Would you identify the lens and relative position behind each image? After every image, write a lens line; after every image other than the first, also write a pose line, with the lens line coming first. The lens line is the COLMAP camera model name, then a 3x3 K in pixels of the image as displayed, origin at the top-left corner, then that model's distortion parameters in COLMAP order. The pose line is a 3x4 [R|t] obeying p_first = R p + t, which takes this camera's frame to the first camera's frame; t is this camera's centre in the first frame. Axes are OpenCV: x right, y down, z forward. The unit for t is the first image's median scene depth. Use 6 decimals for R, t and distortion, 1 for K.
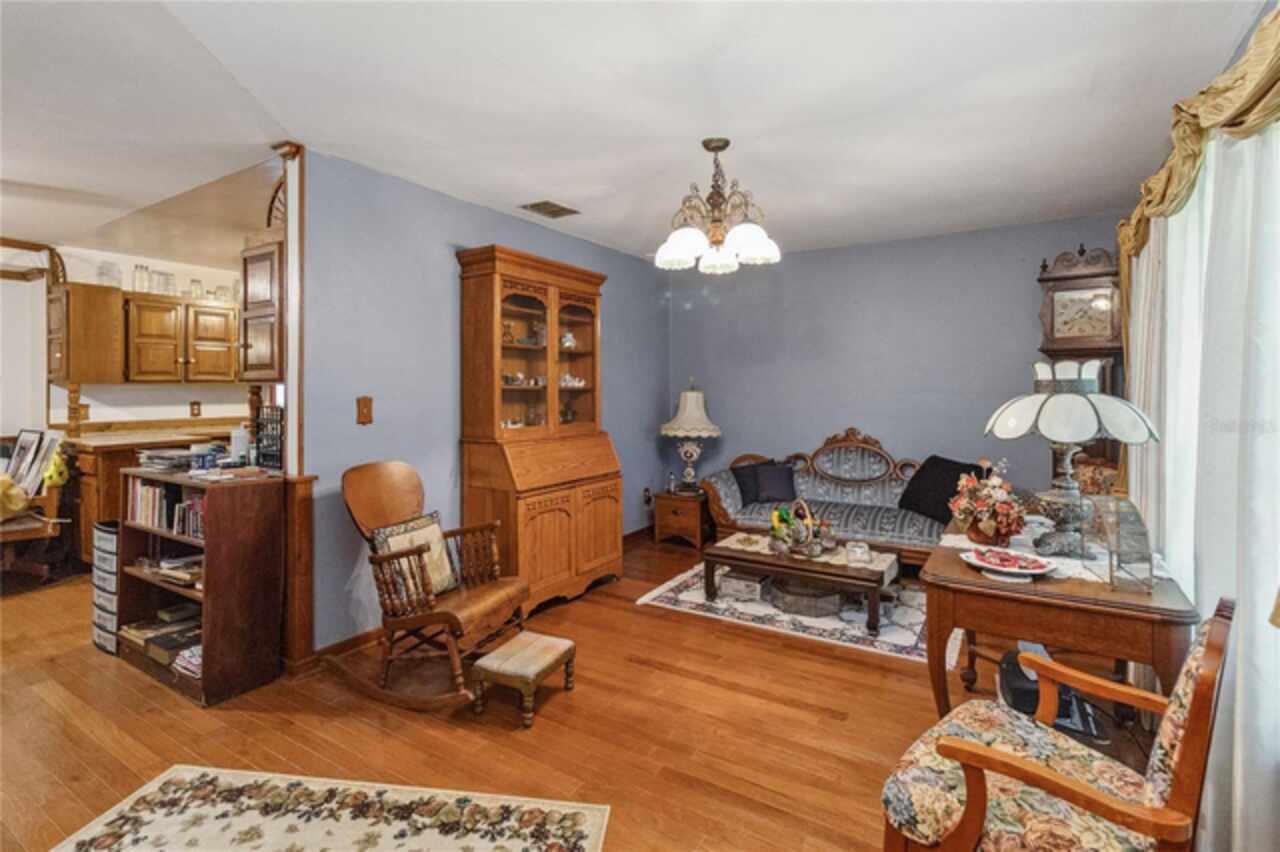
lens RADIAL K [[608.5, 0, 632.0], [0, 608.5, 384.3], [0, 0, 1]] dist [-0.002063, -0.000363]
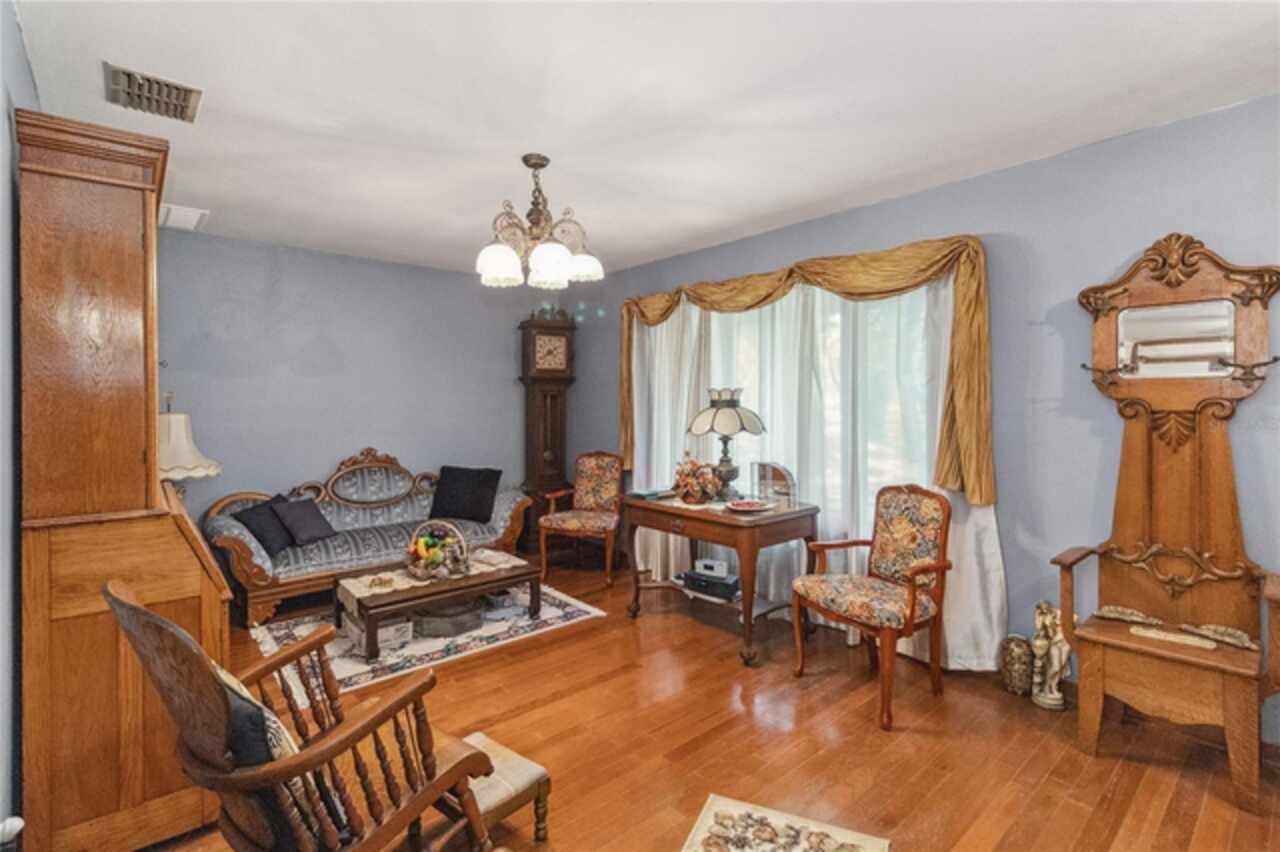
lens RADIAL K [[599.9, 0, 642.4], [0, 599.9, 398.6], [0, 0, 1]] dist [0.000652, -0.000091]
pose [[0.291423, 0.003263, 0.956589, -0.447483], [0.001539, 0.999991, -0.003880, -0.002366], [-0.956593, 0.002603, 0.291416, 0.328065]]
